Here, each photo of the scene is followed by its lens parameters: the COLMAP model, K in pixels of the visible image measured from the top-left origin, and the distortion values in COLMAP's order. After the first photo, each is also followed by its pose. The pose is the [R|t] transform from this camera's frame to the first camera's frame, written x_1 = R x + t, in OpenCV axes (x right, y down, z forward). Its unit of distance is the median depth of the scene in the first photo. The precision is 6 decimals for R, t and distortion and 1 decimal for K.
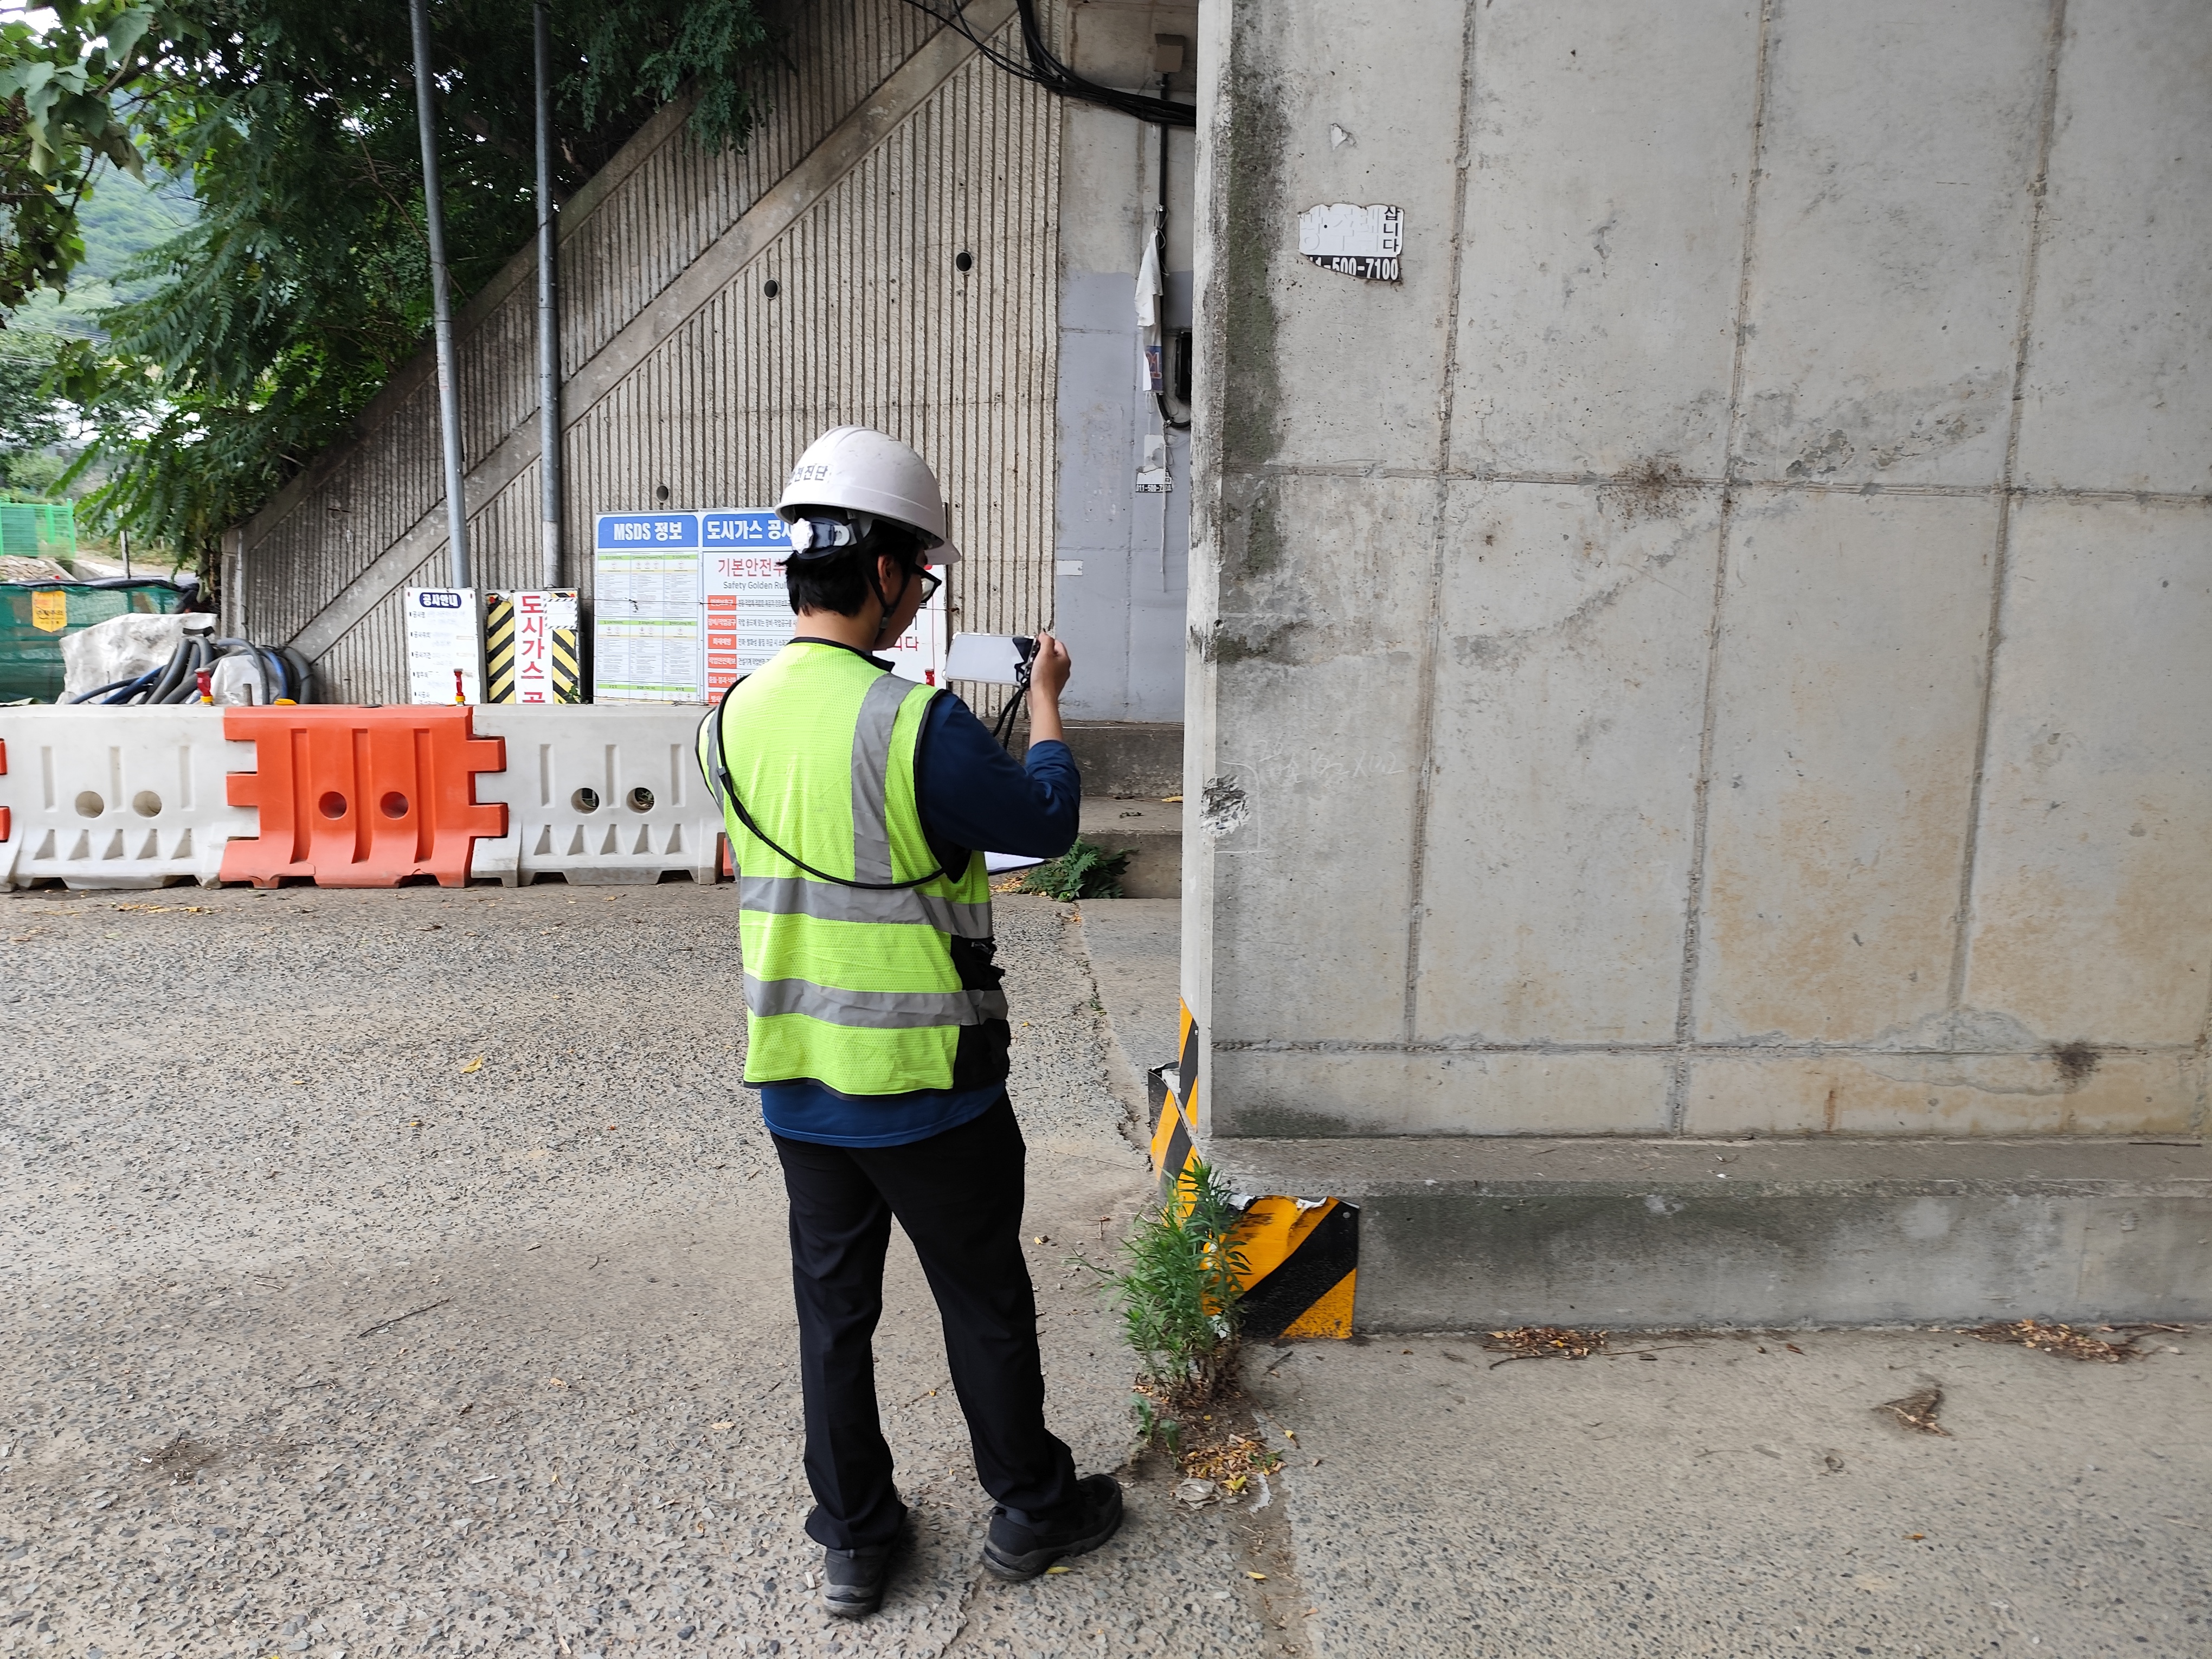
lens RADIAL K [[1516.5, 0, 1075.7], [0, 1516.5, 809.2], [0, 0, 1]] dist [0.036449, -0.040790]
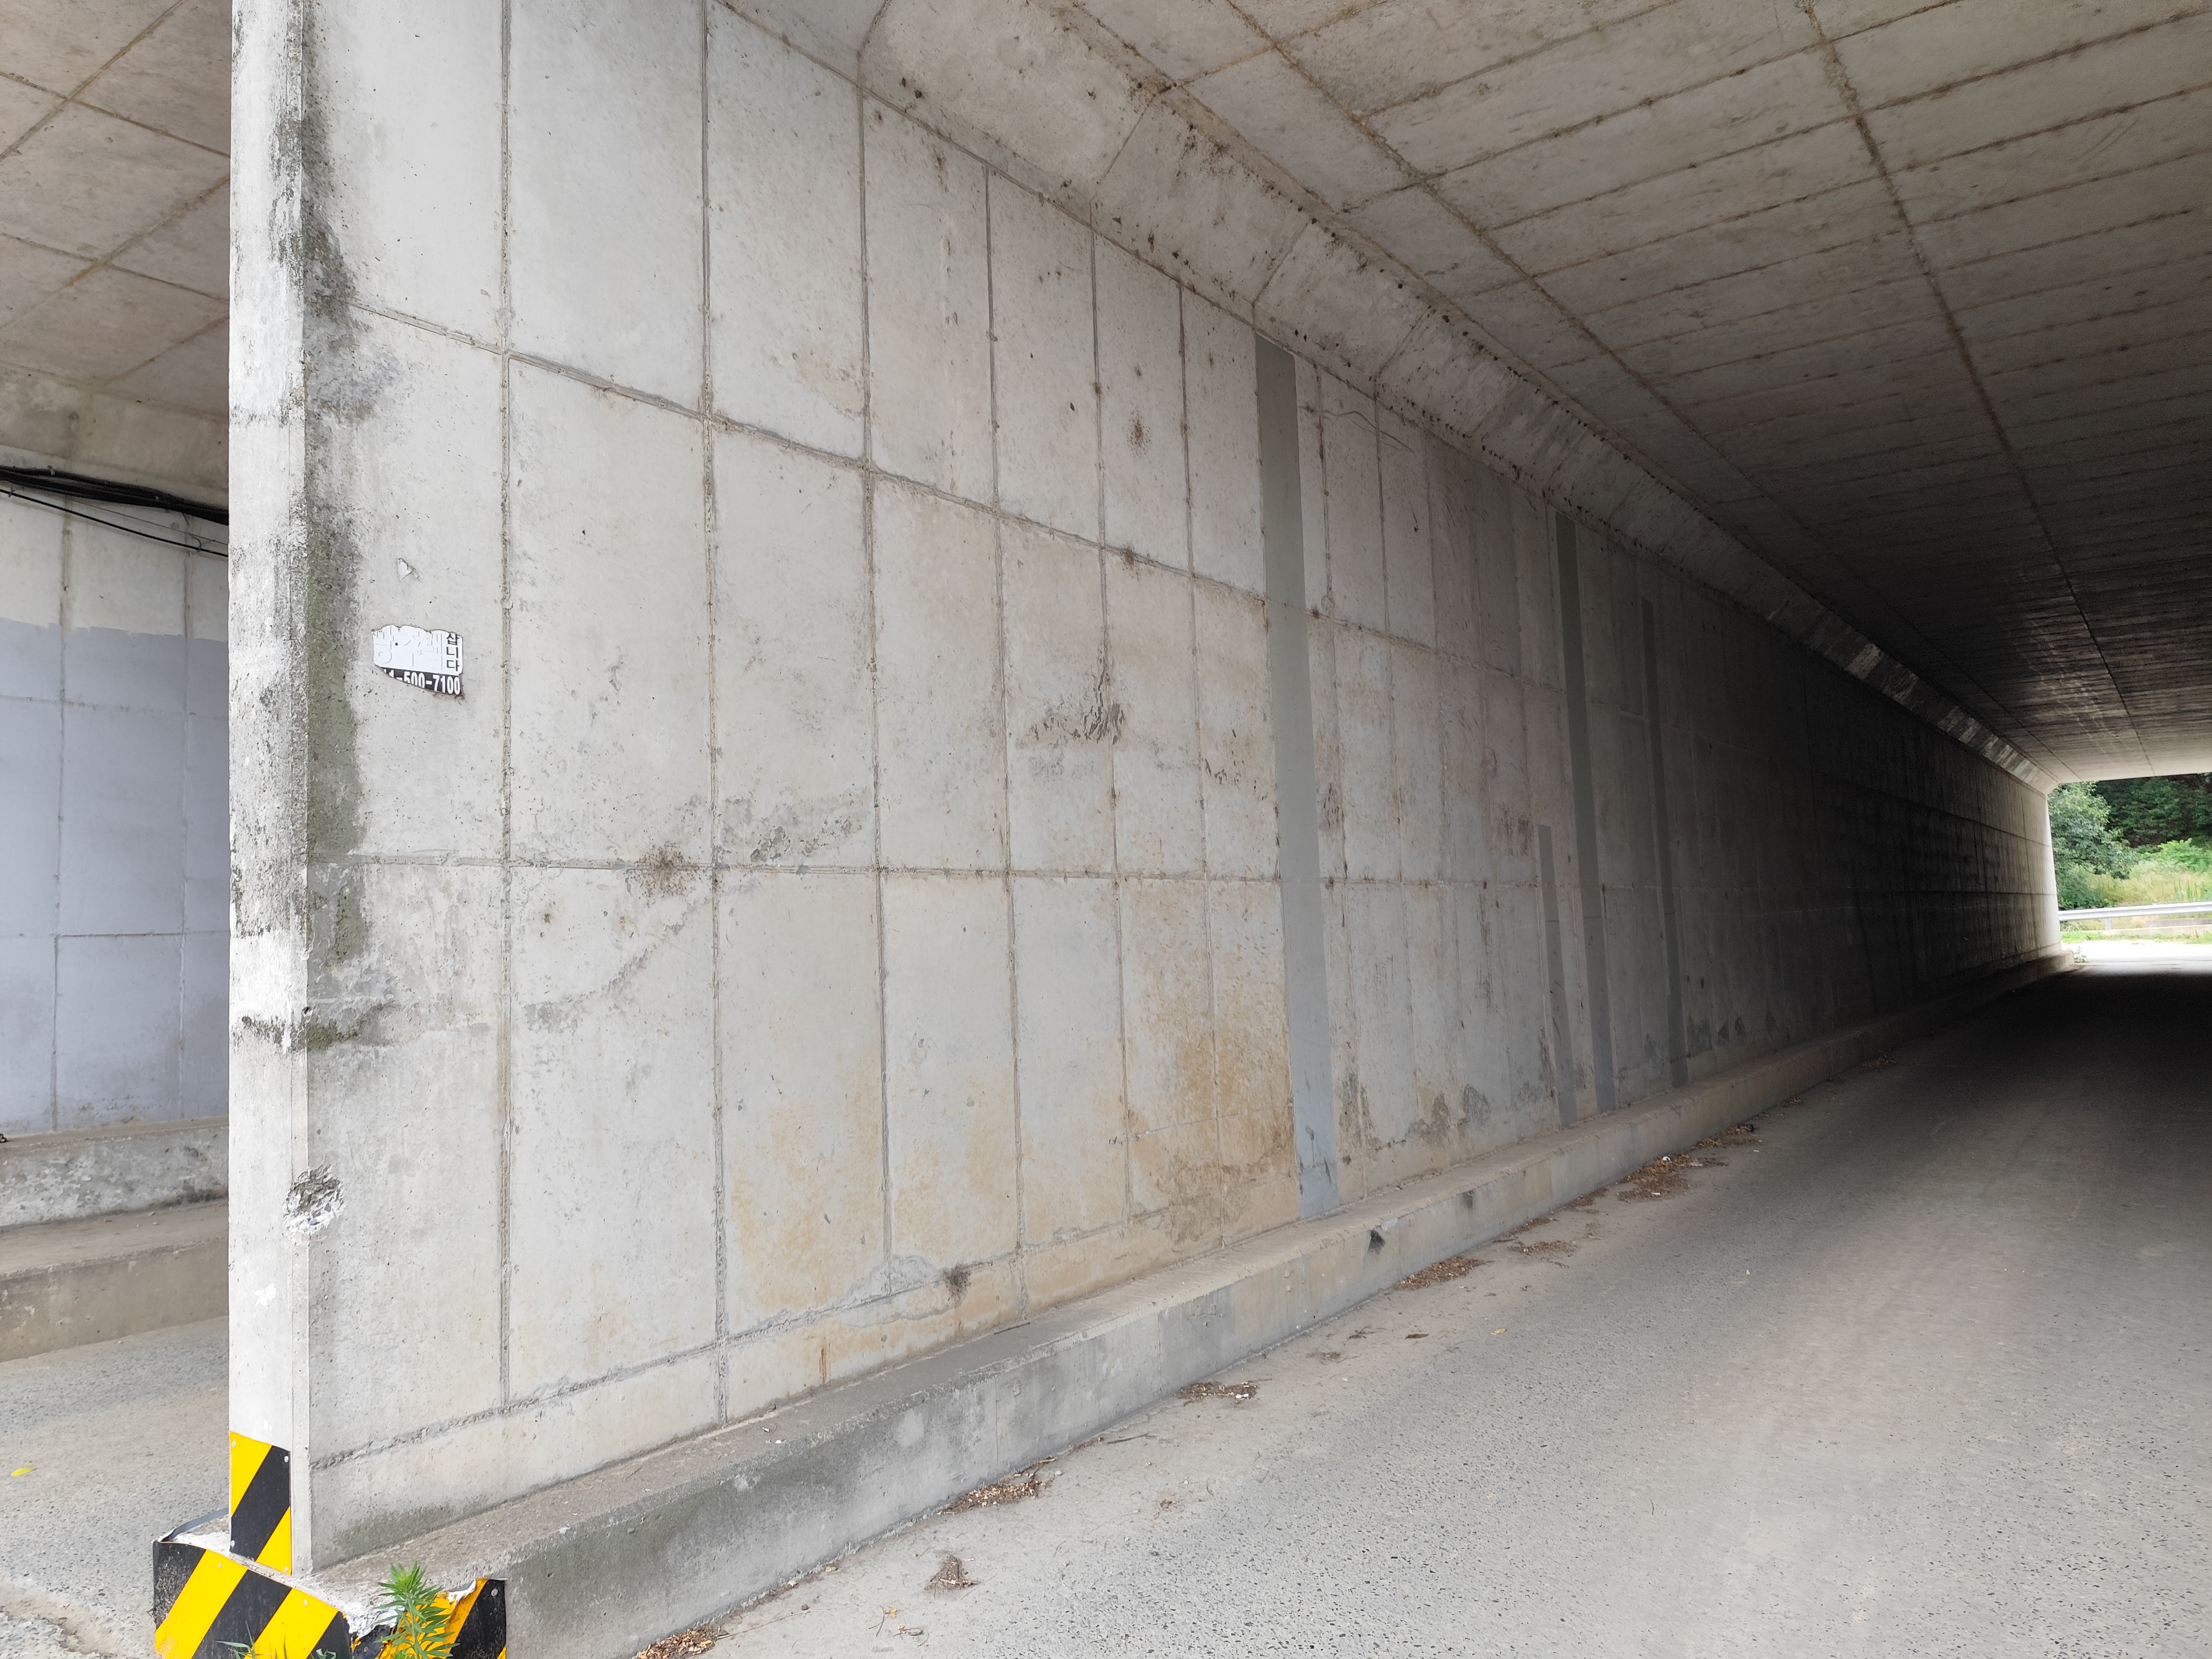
lens RADIAL K [[1516.5, 0, 1109.7], [0, 1516.5, 787.6], [0, 0, 1]] dist [0.036449, -0.040790]
pose [[0.641635, 0.027324, 0.766523, -0.326800], [0.161612, 0.972113, -0.169934, -0.009980], [-0.749791, 0.232915, 0.619326, -0.042731]]
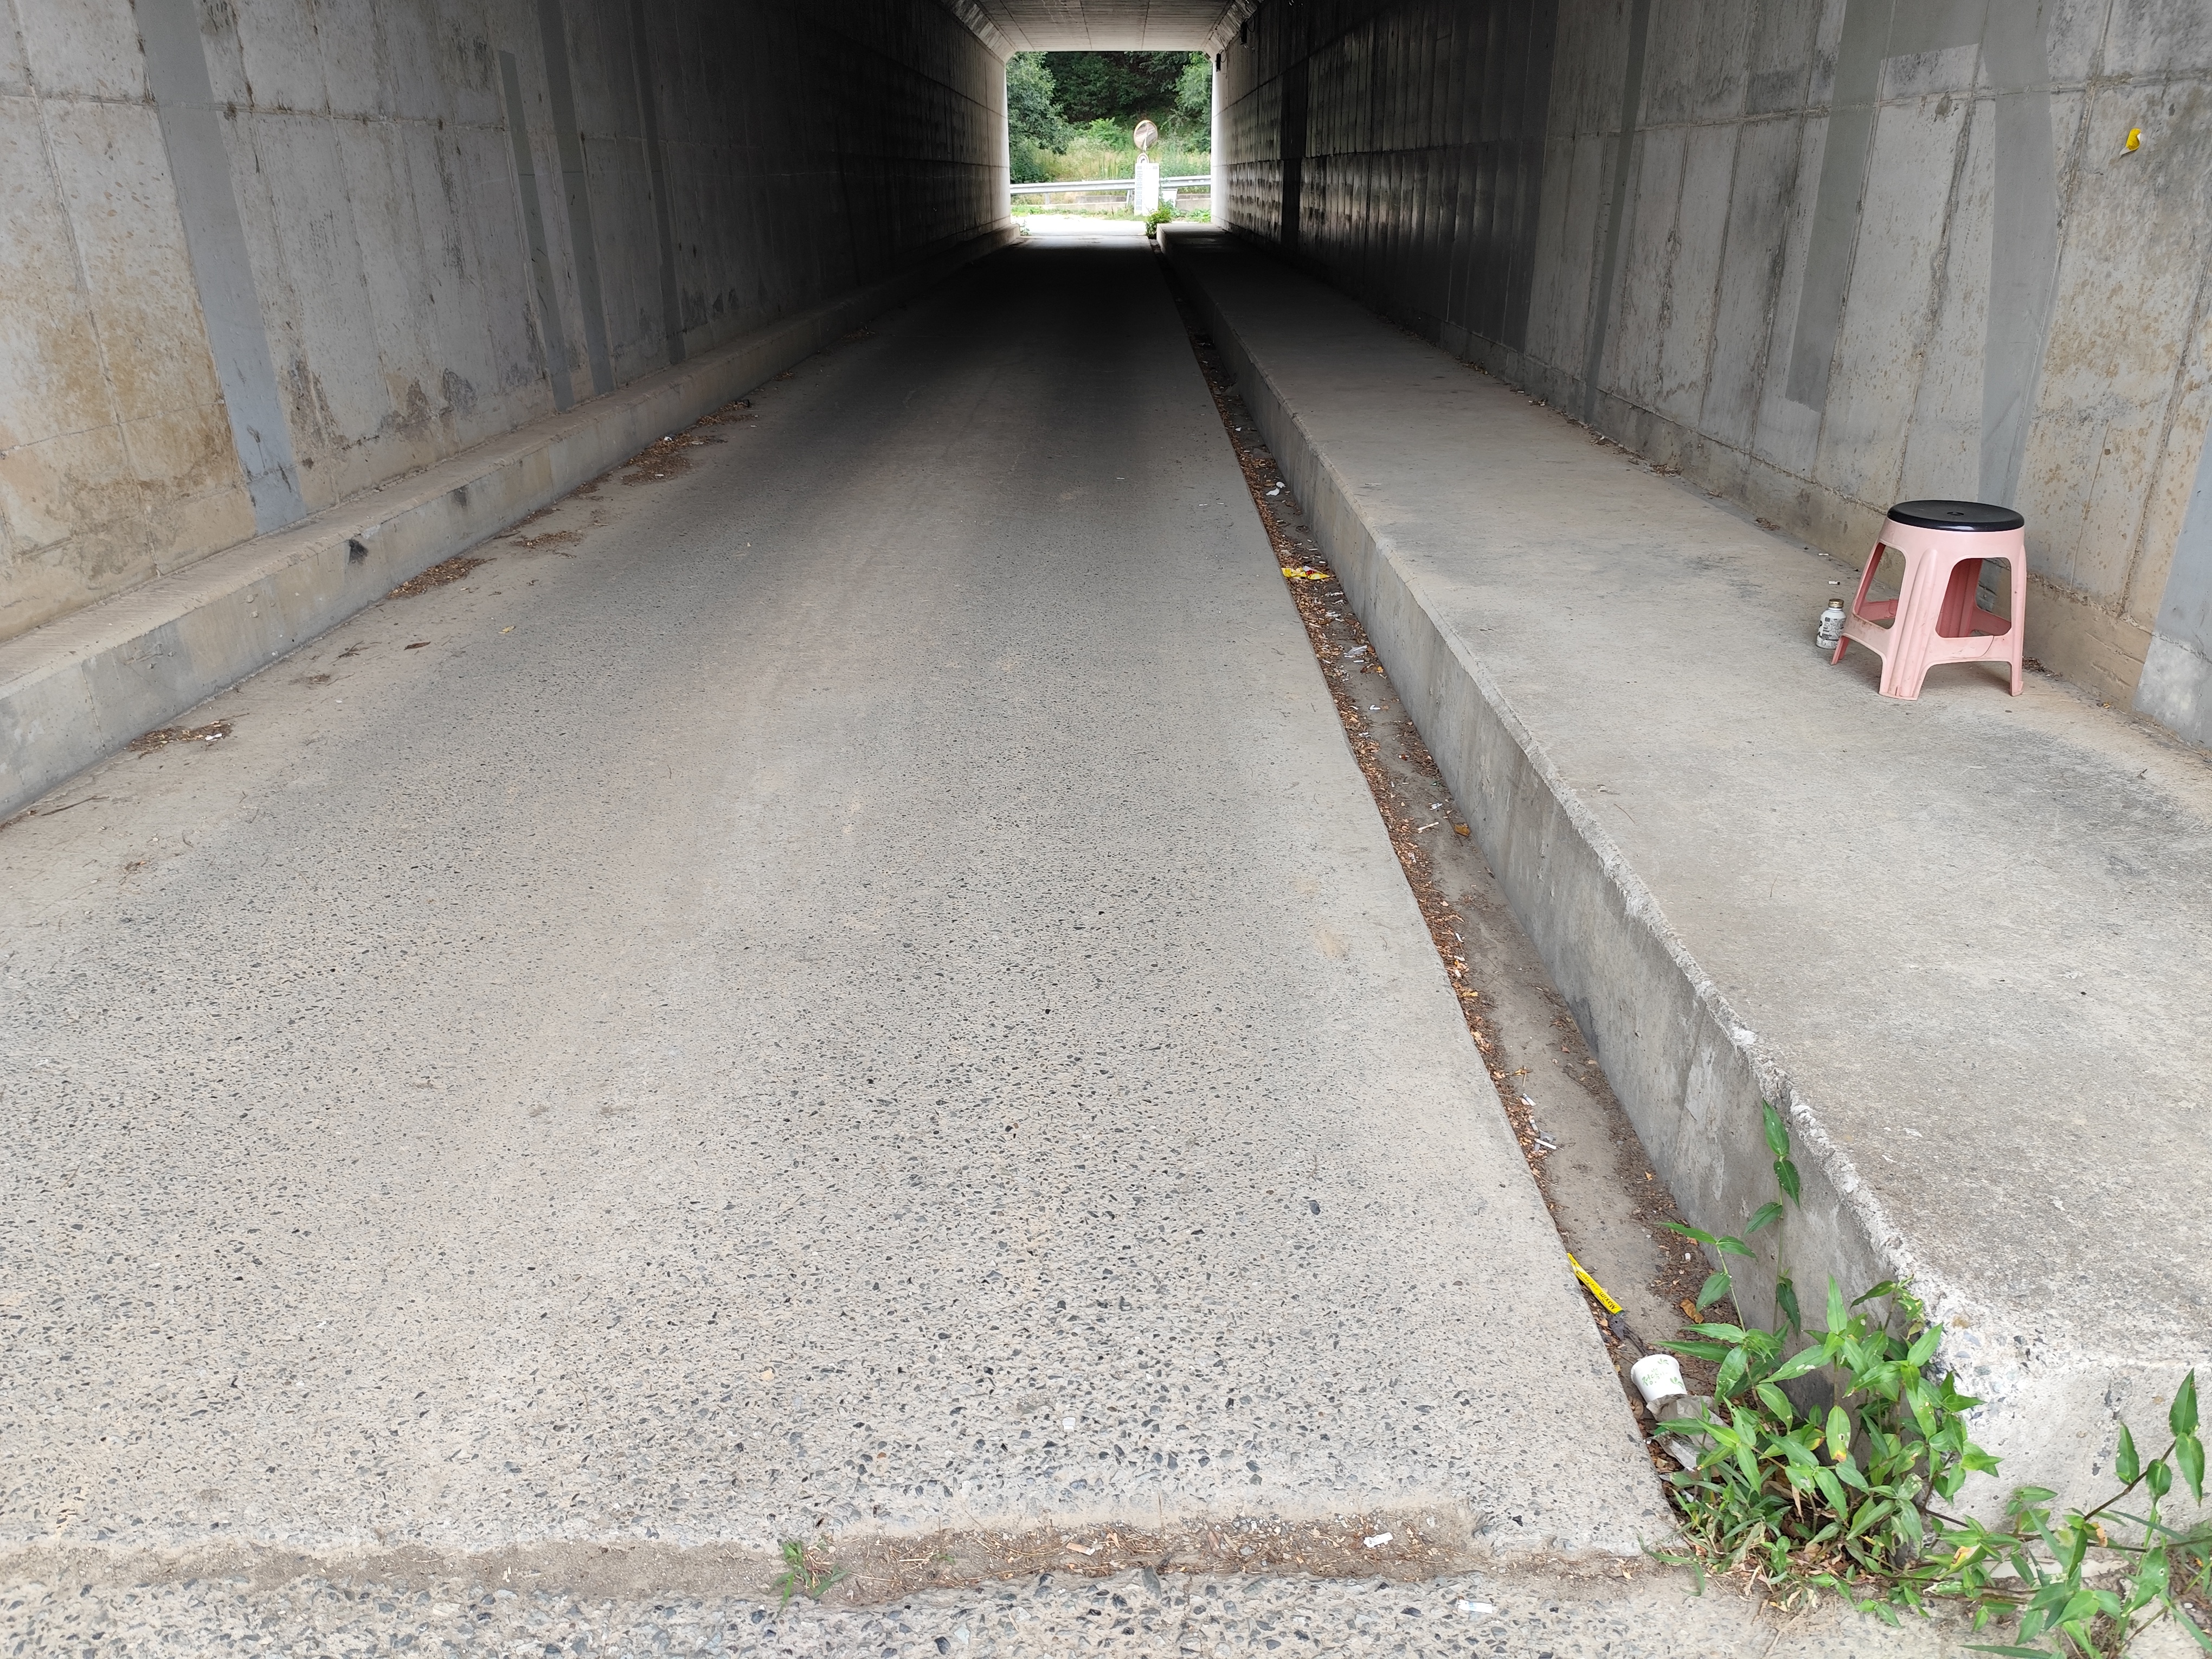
lens RADIAL K [[1516.5, 0, 1136.4], [0, 1516.5, 834.2], [0, 0, 1]] dist [0.036449, -0.040790]
pose [[0.067352, -0.417687, 0.906091, -0.269691], [0.147524, 0.902340, 0.404992, -0.008094], [-0.986763, 0.106394, 0.122393, -0.024602]]
